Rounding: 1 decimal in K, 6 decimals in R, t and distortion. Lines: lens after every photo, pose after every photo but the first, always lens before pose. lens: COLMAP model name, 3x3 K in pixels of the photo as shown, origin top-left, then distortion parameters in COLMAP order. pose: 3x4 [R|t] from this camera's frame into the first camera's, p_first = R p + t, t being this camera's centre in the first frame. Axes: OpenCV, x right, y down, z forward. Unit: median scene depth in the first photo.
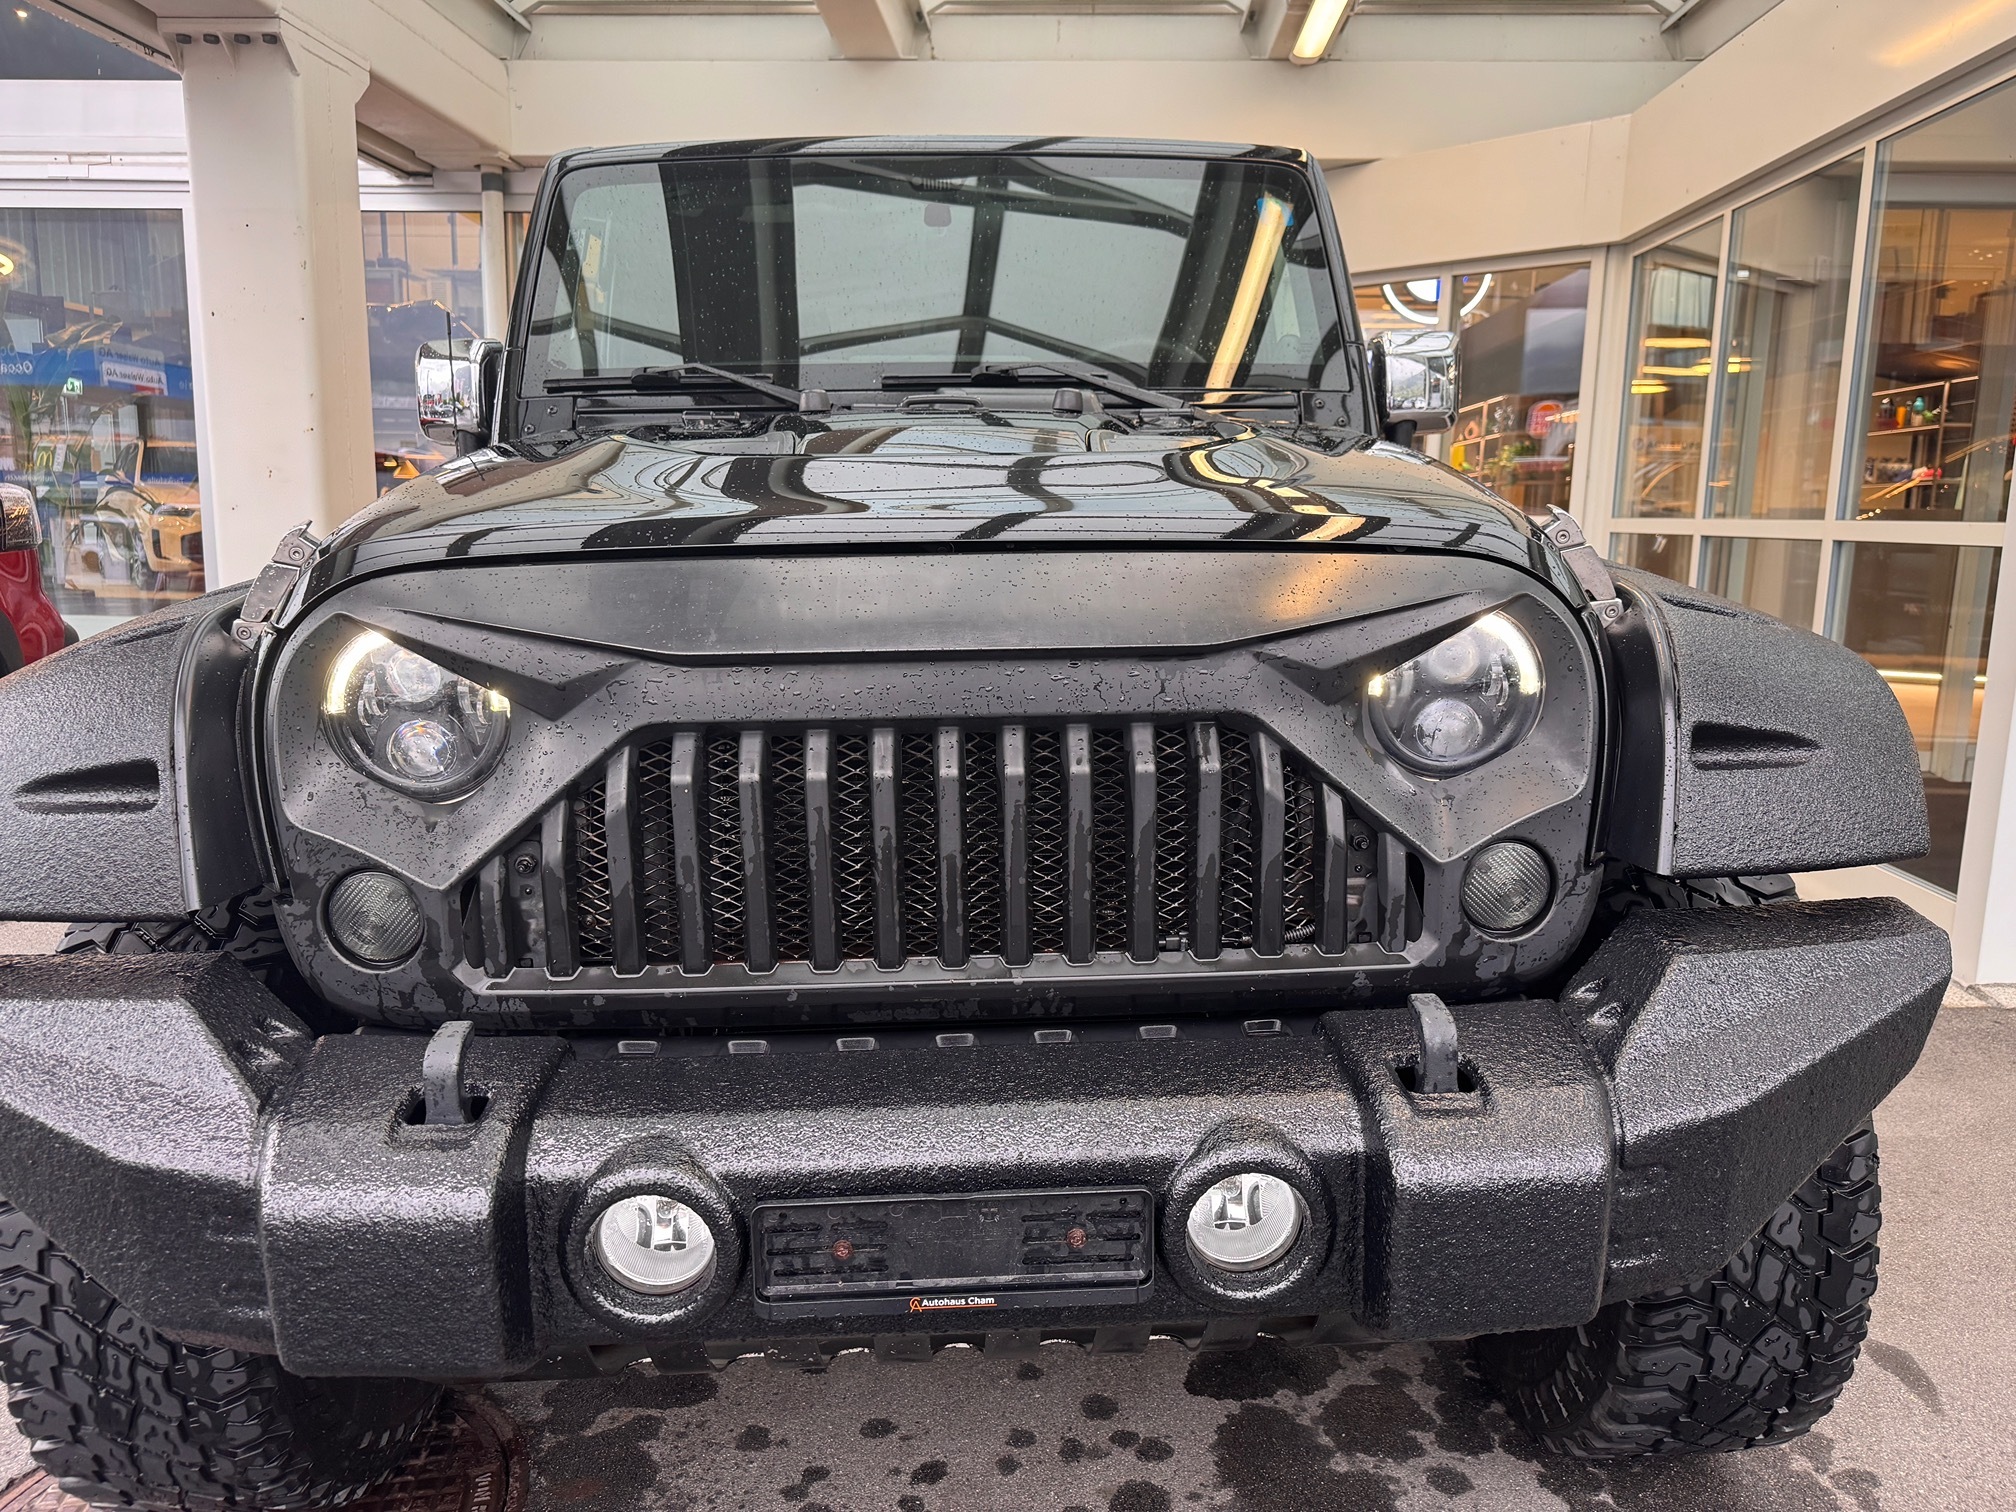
lens RADIAL K [[1463.4, 0, 1005.3], [0, 1463.4, 759.3], [0, 0, 1]] dist [-0.000952, -0.016766]
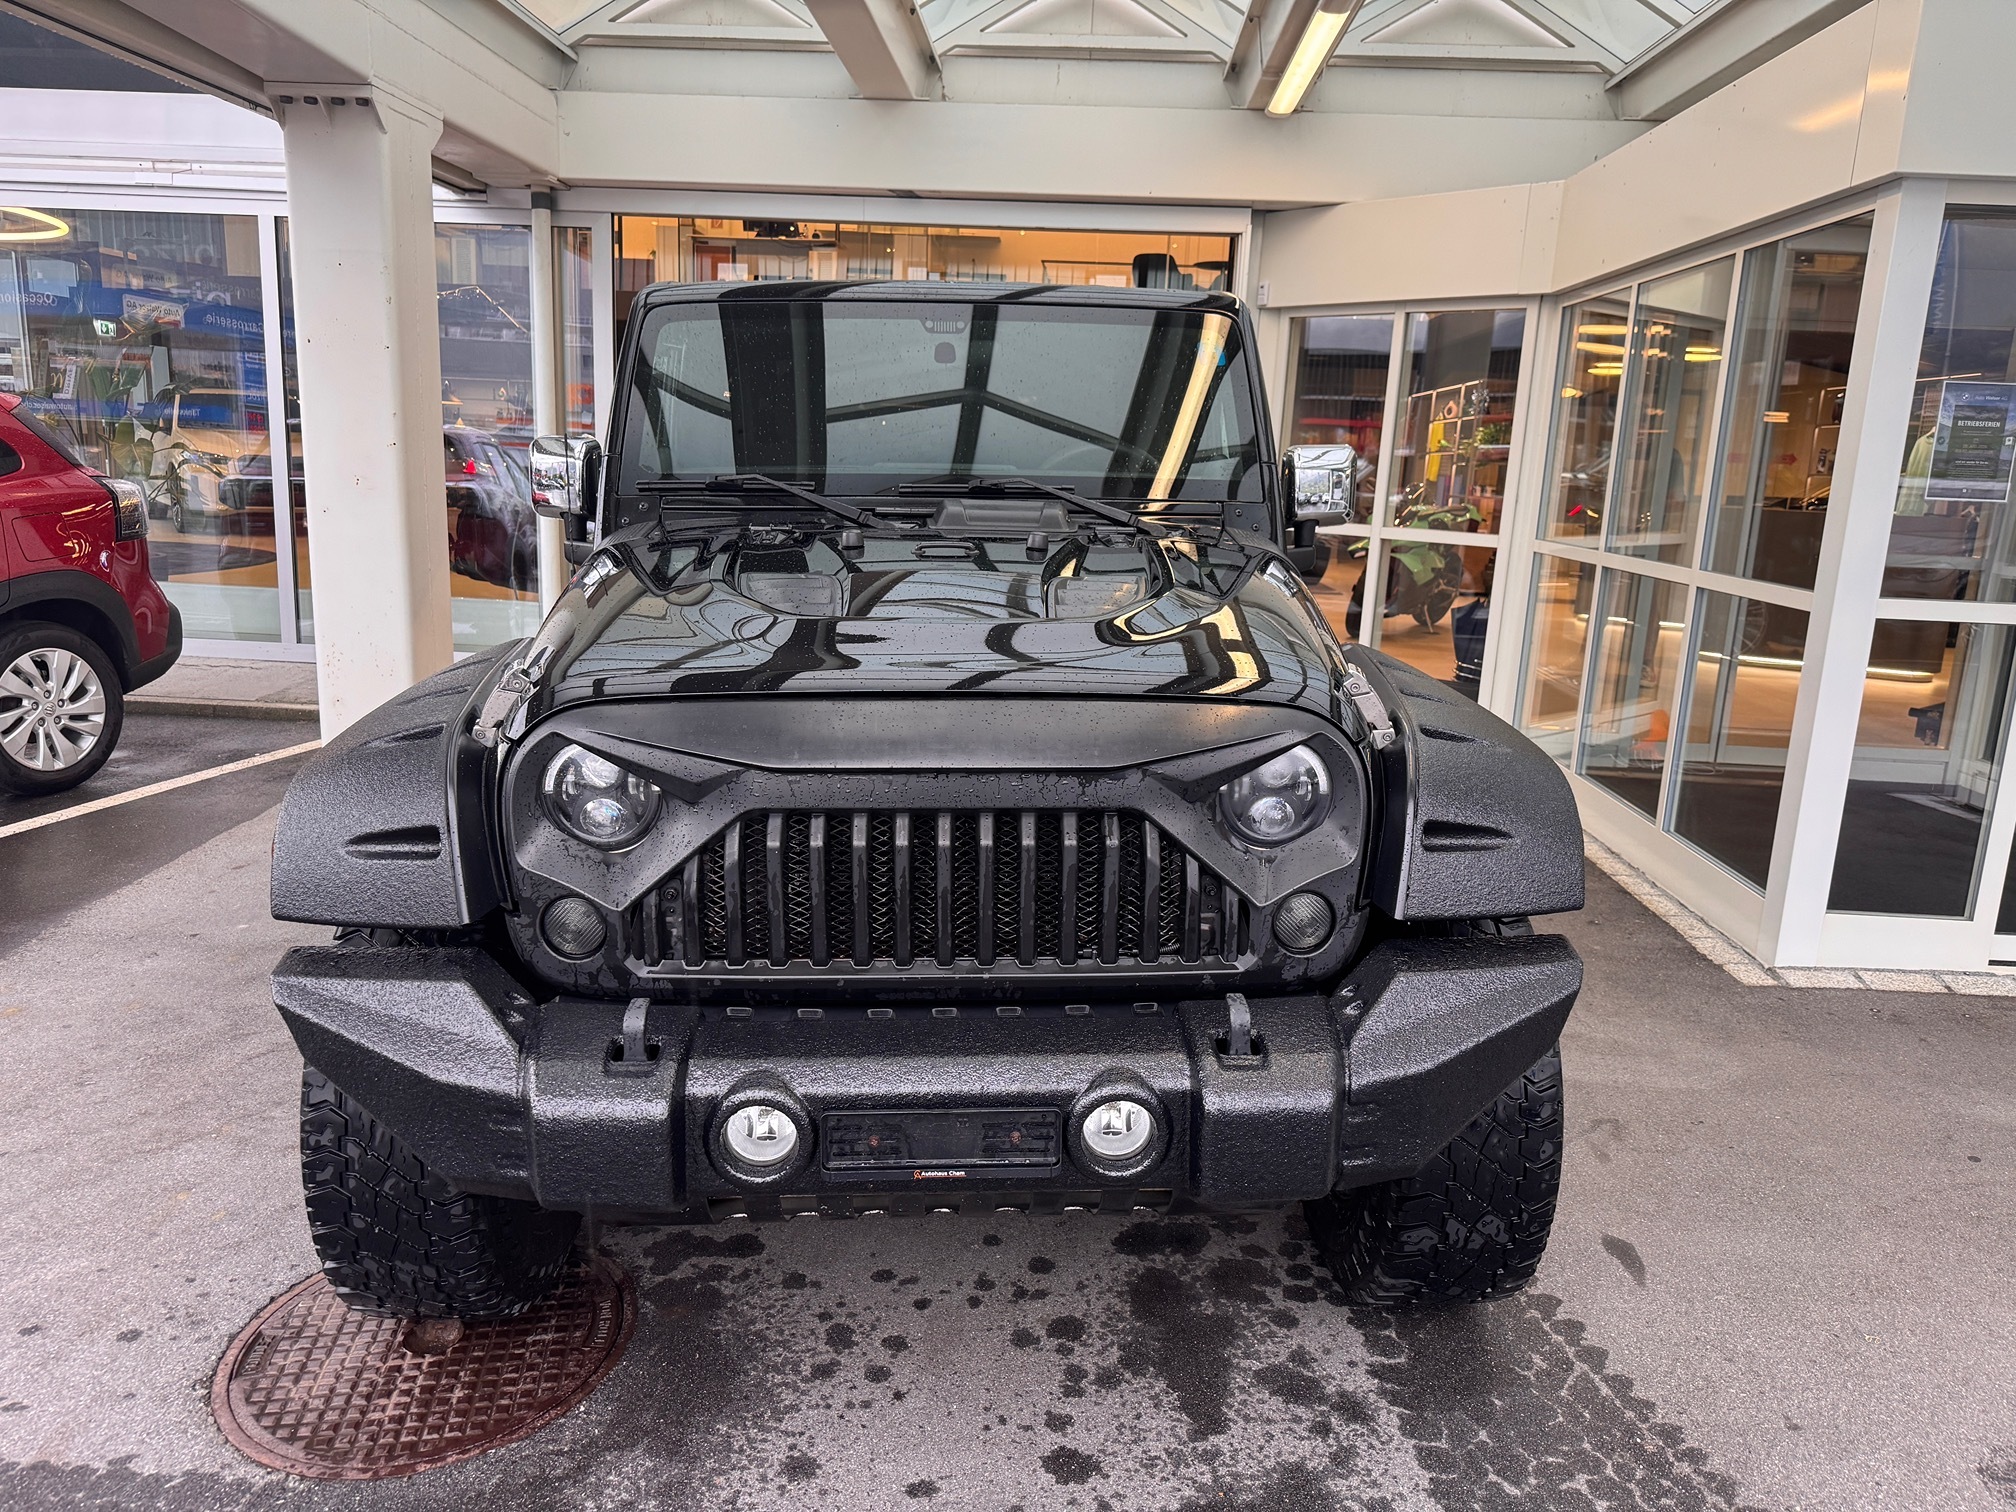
lens RADIAL K [[1427.6, 0, 1002.5], [0, 1427.6, 764.9], [0, 0, 1]] dist [0.041162, -0.079777]
pose [[0.999718, 0.023547, 0.003006, 0.016714], [-0.023662, 0.998644, 0.046375, -0.144879], [-0.001910, -0.046433, 0.998920, -0.513303]]
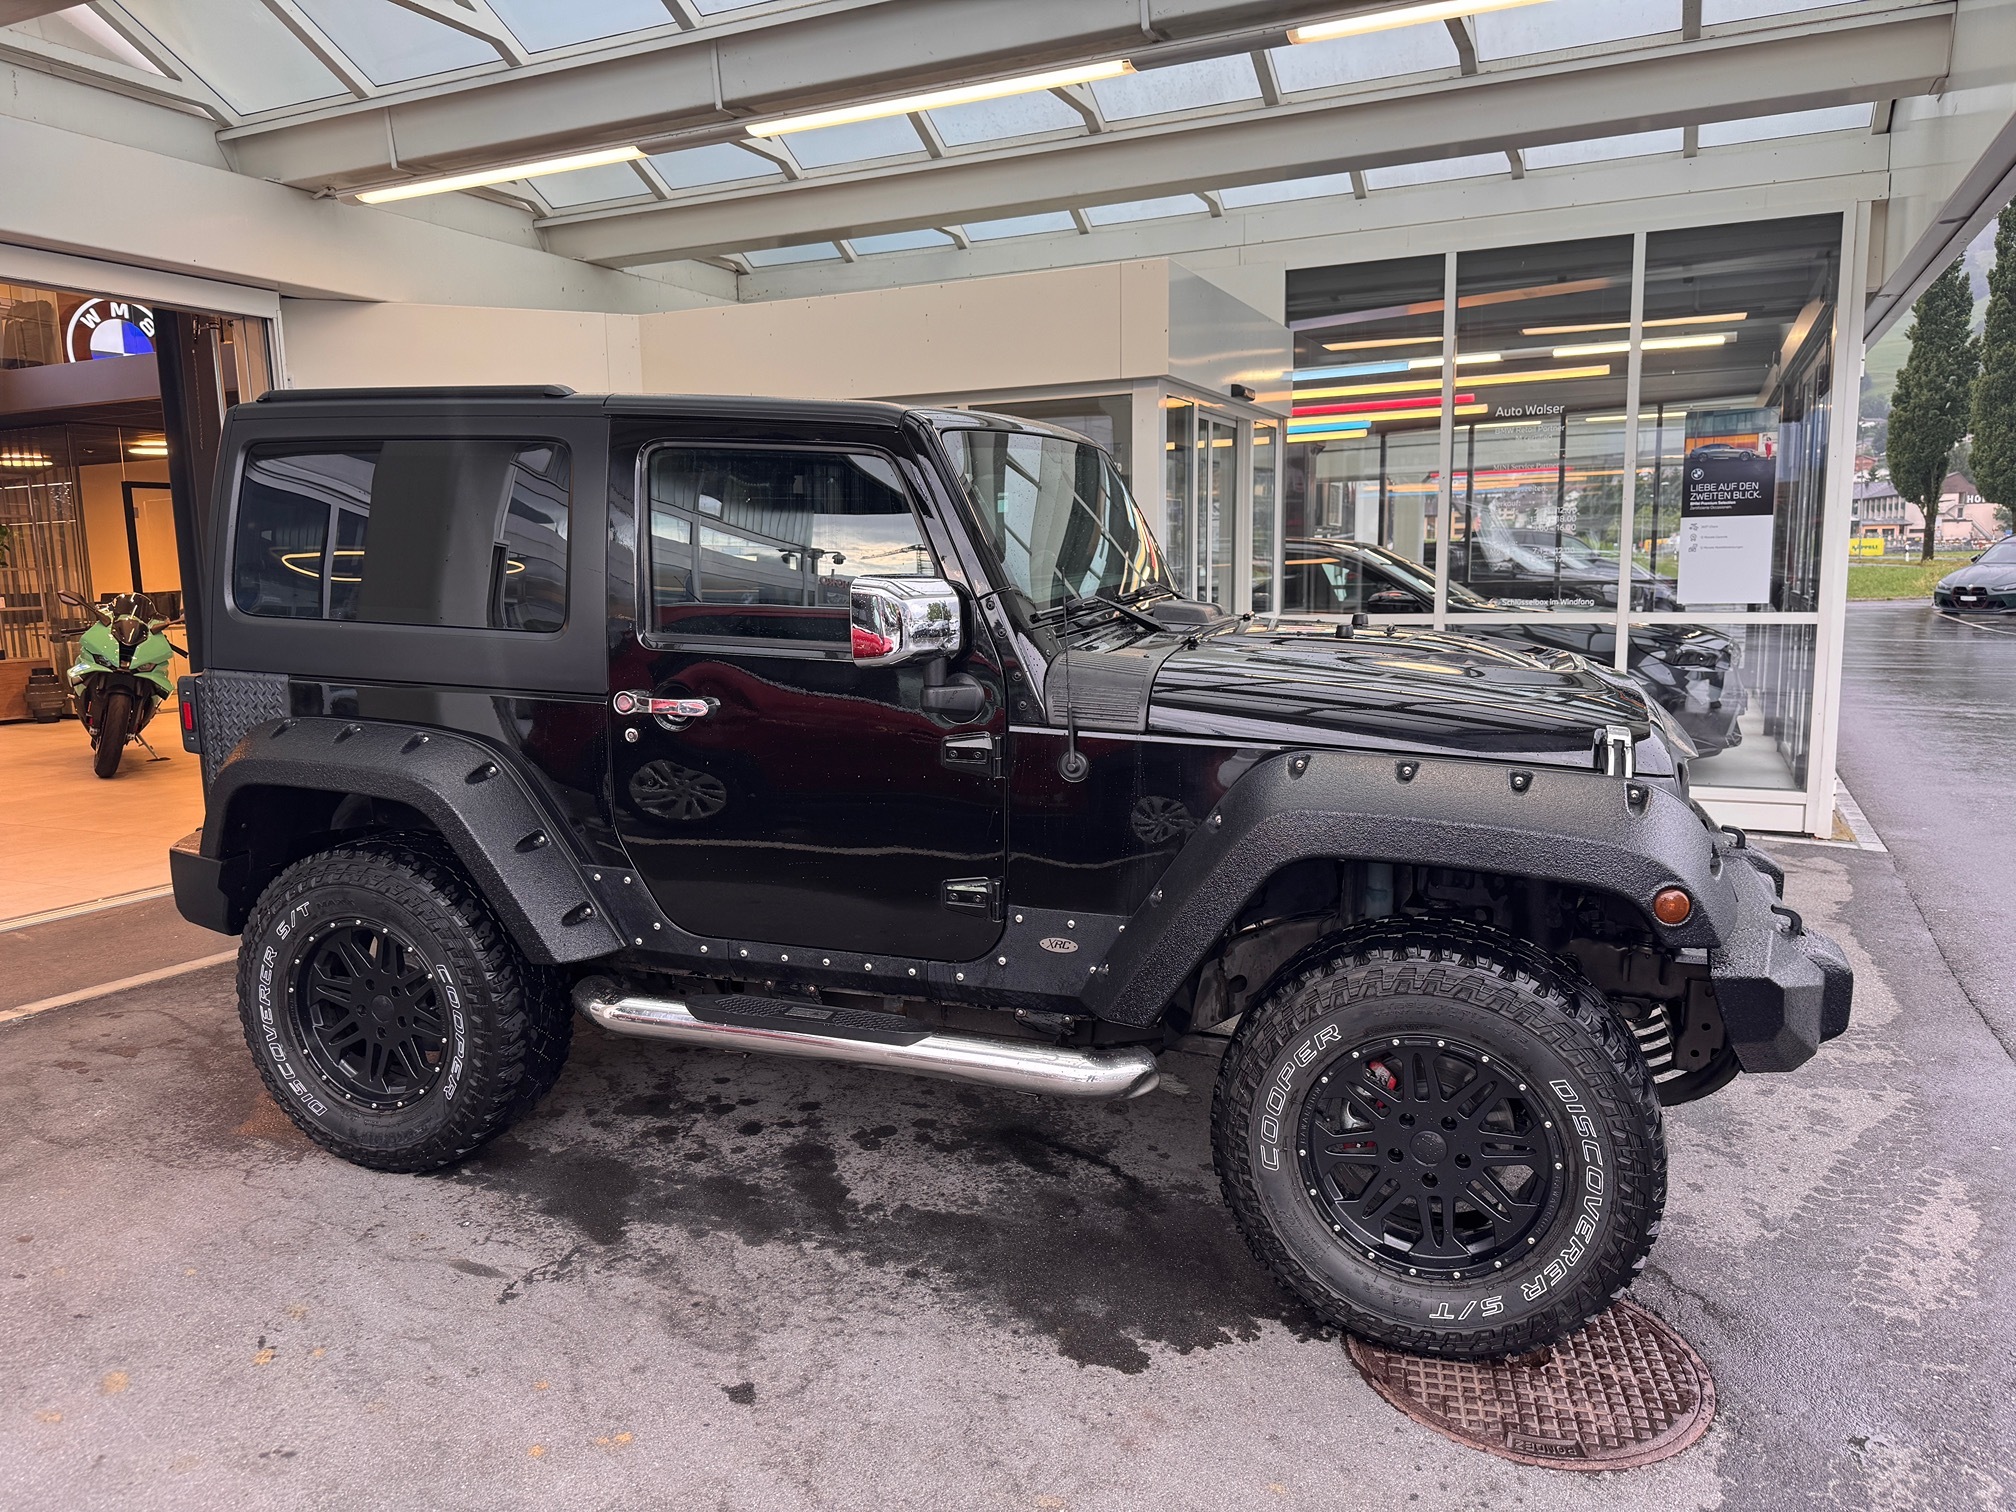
lens RADIAL K [[1434.0, 0, 1007.7], [0, 1434.0, 730.9], [0, 0, 1]] dist [0.033862, -0.048604]
pose [[0.369294, -0.131803, 0.919918, -2.826086], [0.176489, 0.981823, 0.069822, -0.477430], [-0.912400, 0.136571, 0.385843, 1.101869]]
